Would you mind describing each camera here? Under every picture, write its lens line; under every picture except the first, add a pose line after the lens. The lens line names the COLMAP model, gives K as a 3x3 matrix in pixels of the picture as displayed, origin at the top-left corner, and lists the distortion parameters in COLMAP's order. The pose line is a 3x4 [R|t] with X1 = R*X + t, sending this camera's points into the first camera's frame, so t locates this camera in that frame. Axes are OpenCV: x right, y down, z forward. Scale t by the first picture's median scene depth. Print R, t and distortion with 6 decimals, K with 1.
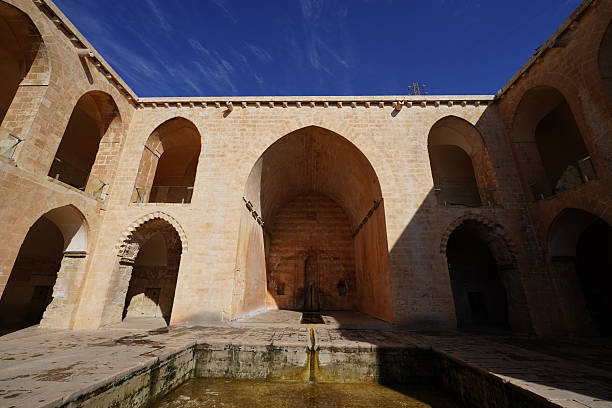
lens RADIAL K [[251.6, 0, 303.7], [0, 251.6, 206.2], [0, 0, 1]] dist [-0.001012, 0.000273]
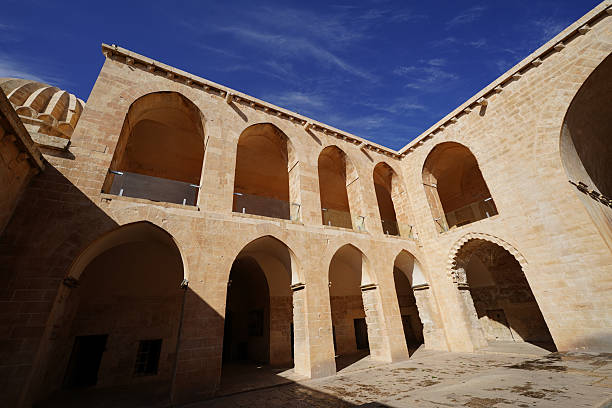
lens RADIAL K [[244.4, 0, 303.1], [0, 244.4, 206.3], [0, 0, 1]] dist [-0.001426, 0.000415]
pose [[0.507032, -0.408966, -0.758727, -0.119003], [0.336331, 0.904360, -0.262706, -0.043667], [0.793600, -0.121983, 0.596087, -0.116837]]
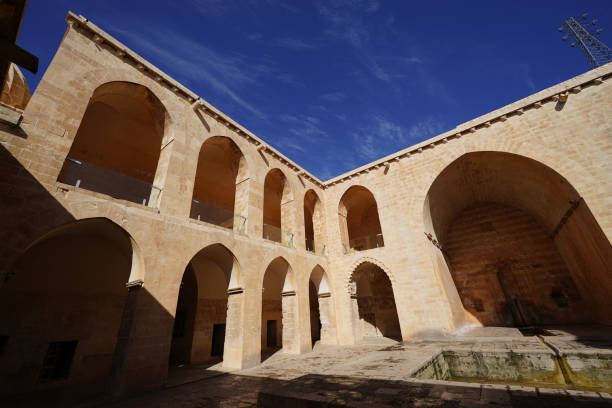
lens RADIAL K [[244.4, 0, 303.6], [0, 244.4, 206.2], [0, 0, 1]] dist [-0.001426, 0.000415]
pose [[0.814286, -0.296874, -0.498803, -0.090114], [0.249755, 0.954896, -0.160608, -0.114204], [0.523986, 0.006202, 0.851705, -0.333115]]
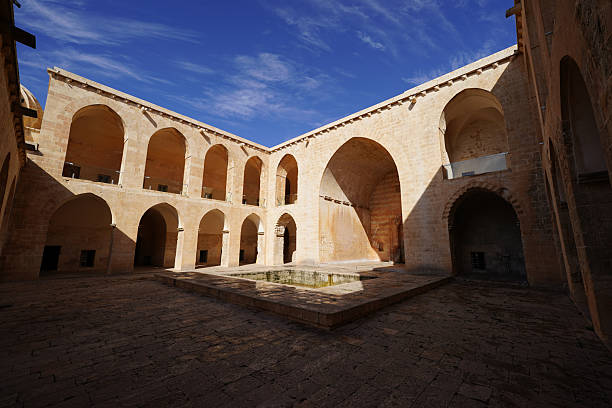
lens RADIAL K [[244.4, 0, 303.5], [0, 244.4, 205.7], [0, 0, 1]] dist [-0.001426, 0.000415]
pose [[0.755594, -0.122145, -0.643551, 0.748260], [0.214900, 0.974308, 0.067392, -0.105142], [0.618785, -0.189220, 0.762431, -0.348811]]
